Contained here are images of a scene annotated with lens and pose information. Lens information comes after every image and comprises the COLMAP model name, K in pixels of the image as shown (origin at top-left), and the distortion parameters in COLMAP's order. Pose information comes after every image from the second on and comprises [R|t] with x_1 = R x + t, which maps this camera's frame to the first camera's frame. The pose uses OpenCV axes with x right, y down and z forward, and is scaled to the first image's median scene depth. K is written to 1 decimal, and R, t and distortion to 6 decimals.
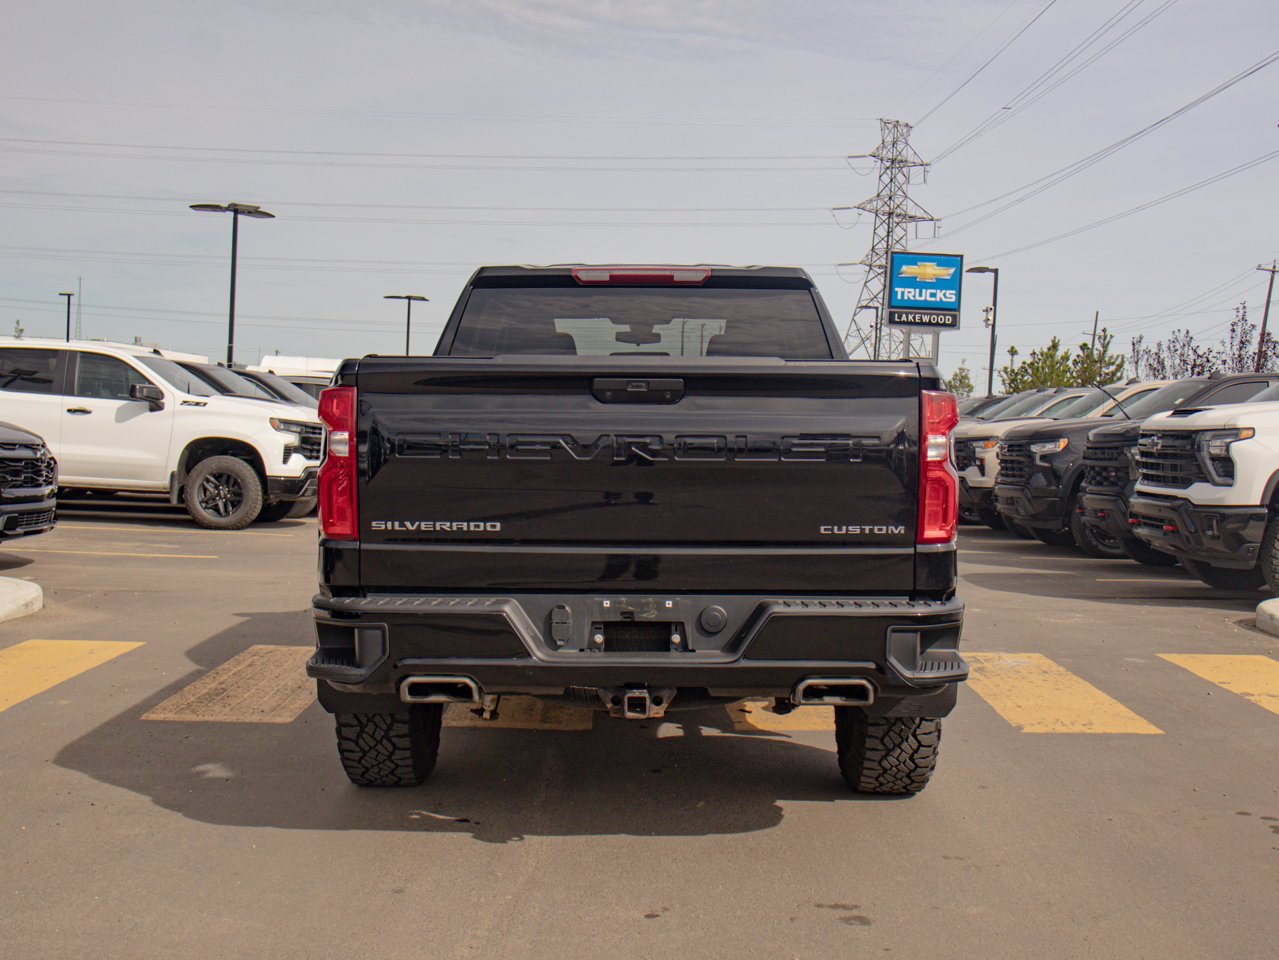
lens RADIAL K [[1521.5, 0, 640.9], [0, 1521.5, 488.8], [0, 0, 1]] dist [0.003238, 0.000000]
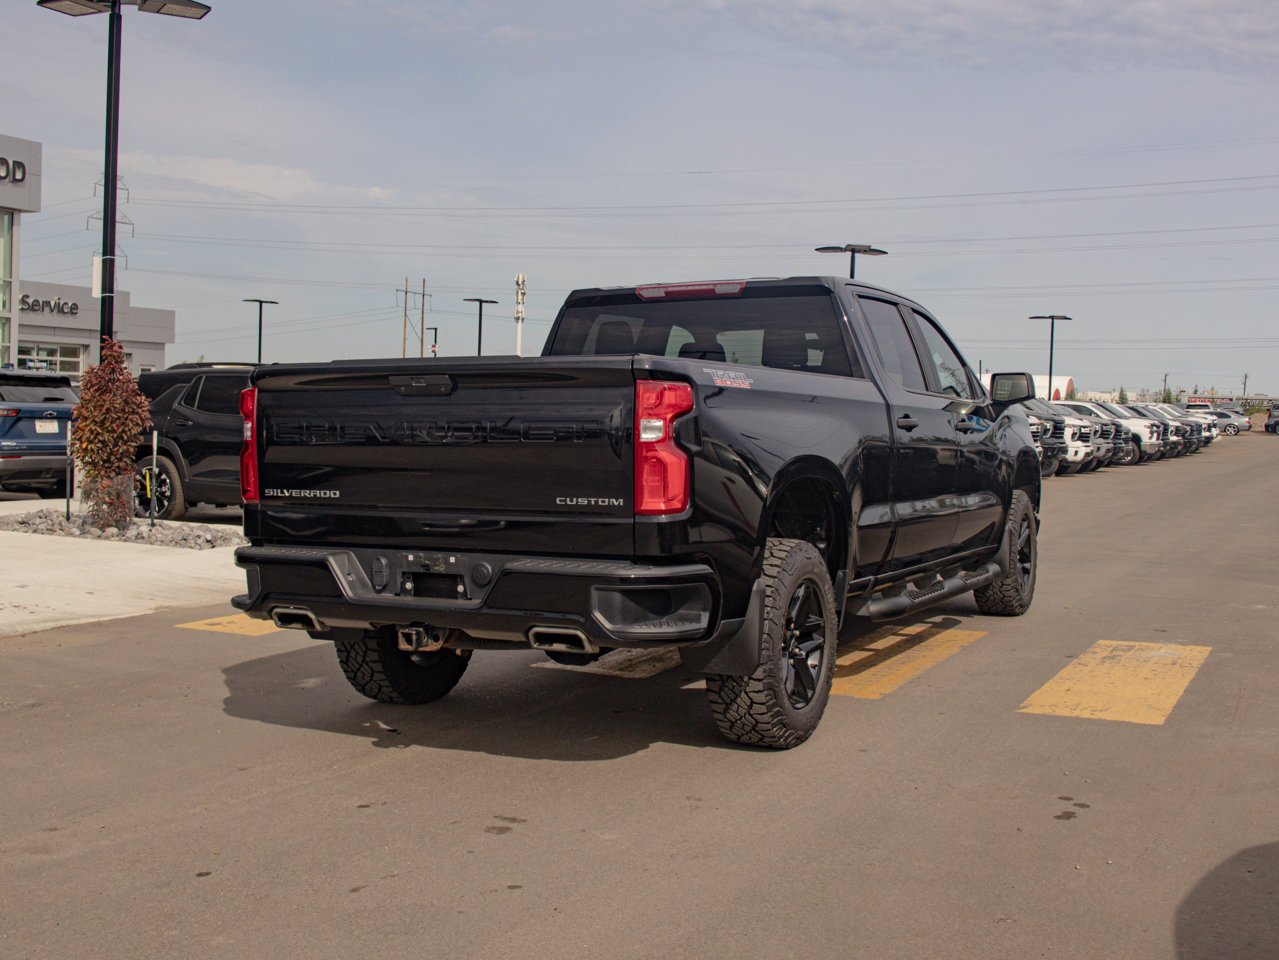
lens RADIAL K [[1337.3, 0, 639.4], [0, 1337.3, 467.5], [0, 0, 1]] dist [0.023216, 0.000000]
pose [[0.895322, 0.004676, -0.445396, 0.627153], [-0.012293, 0.999823, -0.014213, 0.014934], [0.445251, 0.018201, 0.895221, 0.103340]]
